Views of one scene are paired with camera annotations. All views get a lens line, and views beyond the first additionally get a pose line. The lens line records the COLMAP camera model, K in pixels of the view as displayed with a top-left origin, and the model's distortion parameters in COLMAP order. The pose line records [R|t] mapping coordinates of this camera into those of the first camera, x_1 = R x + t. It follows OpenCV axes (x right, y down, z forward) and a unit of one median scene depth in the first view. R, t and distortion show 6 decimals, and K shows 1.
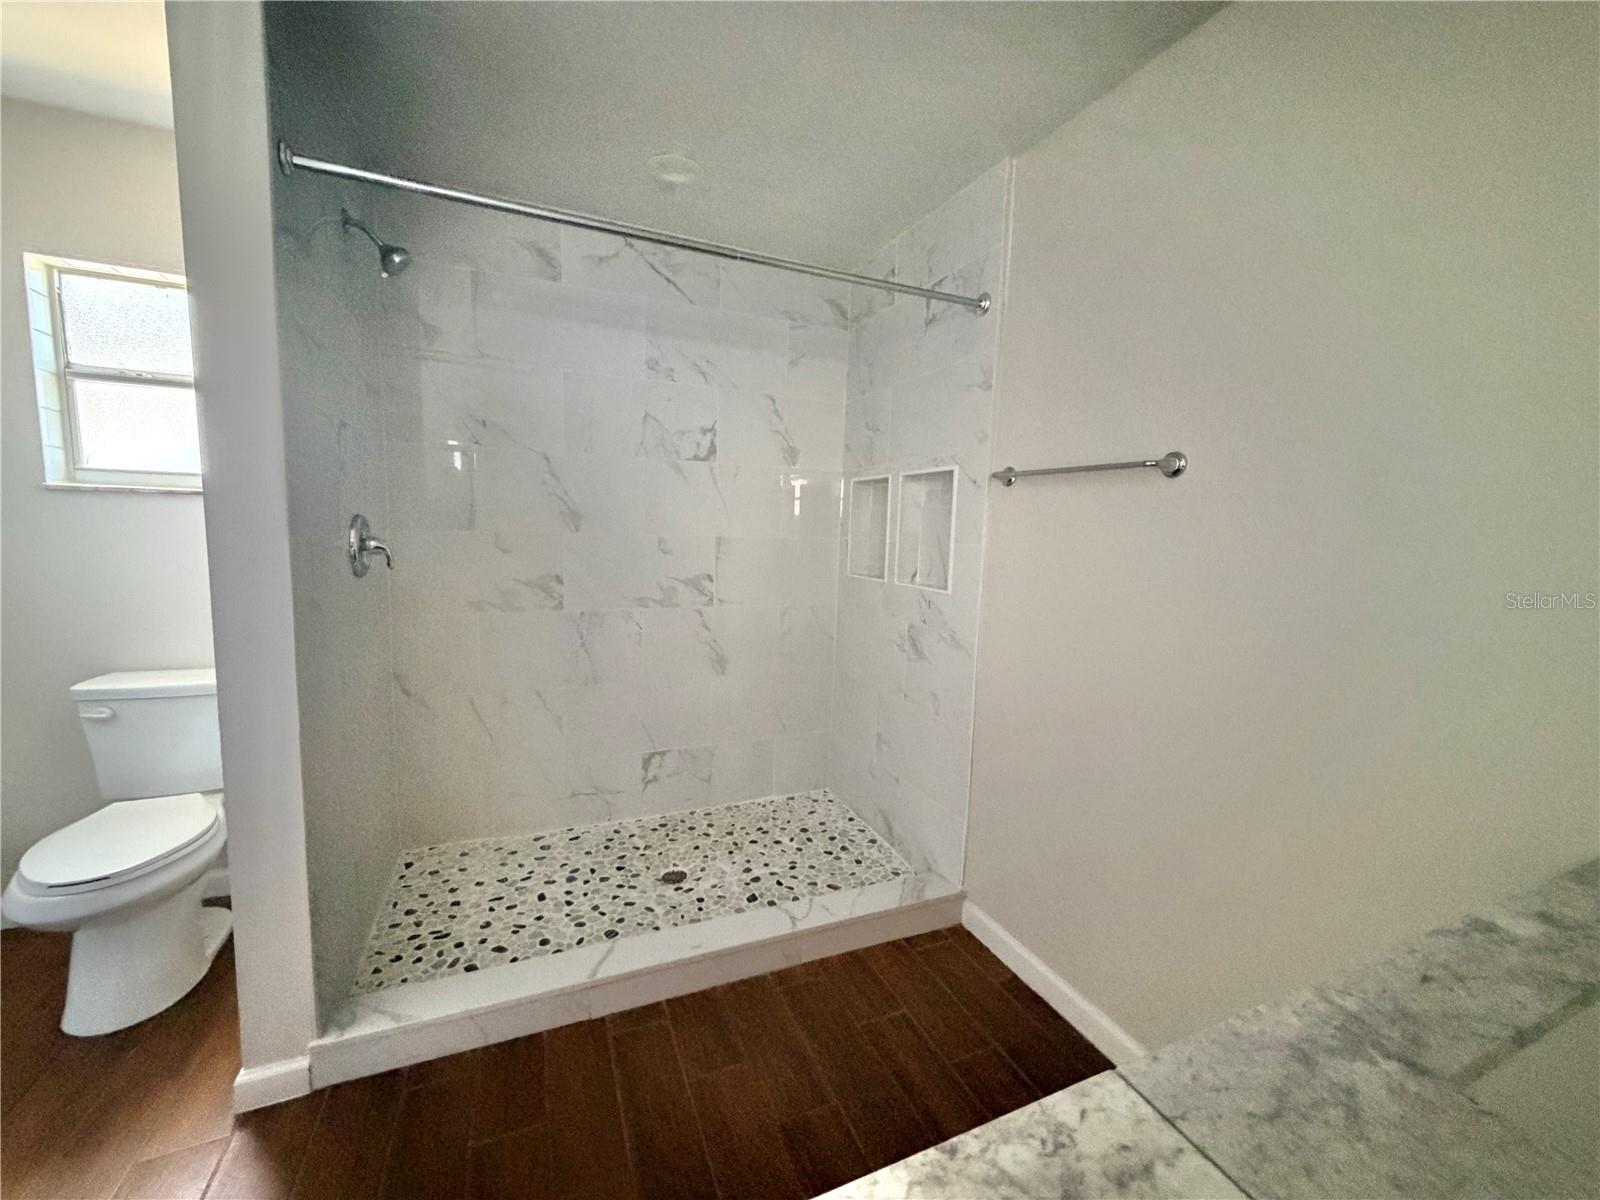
lens RADIAL K [[641.6, 0, 794.8], [0, 641.6, 598.4], [0, 0, 1]] dist [-0.001634, -0.000192]
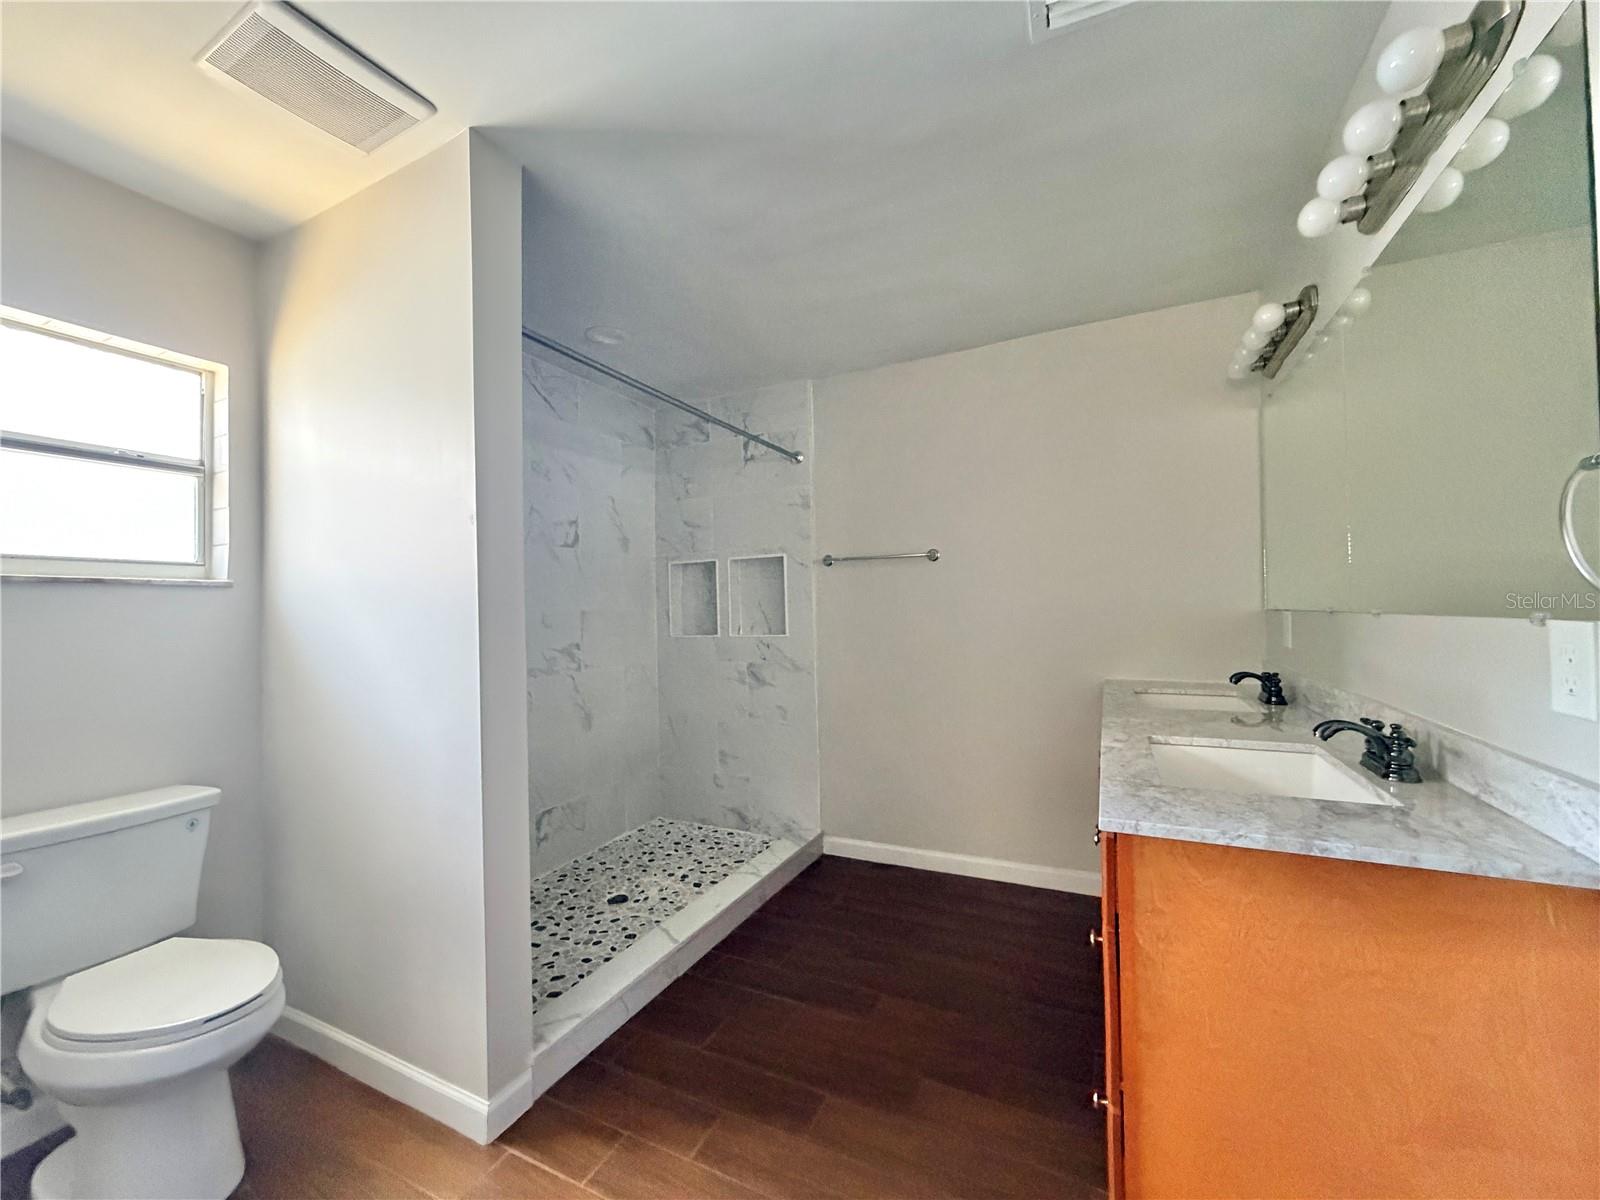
lens RADIAL K [[641.6, 0, 794.8], [0, 641.6, 598.4], [0, 0, 1]] dist [-0.001634, -0.000192]
pose [[0.760865, -0.039981, 0.647678, -0.648781], [0.121315, 0.989267, -0.081448, 0.026262], [-0.637470, 0.140544, 0.757548, -0.156221]]
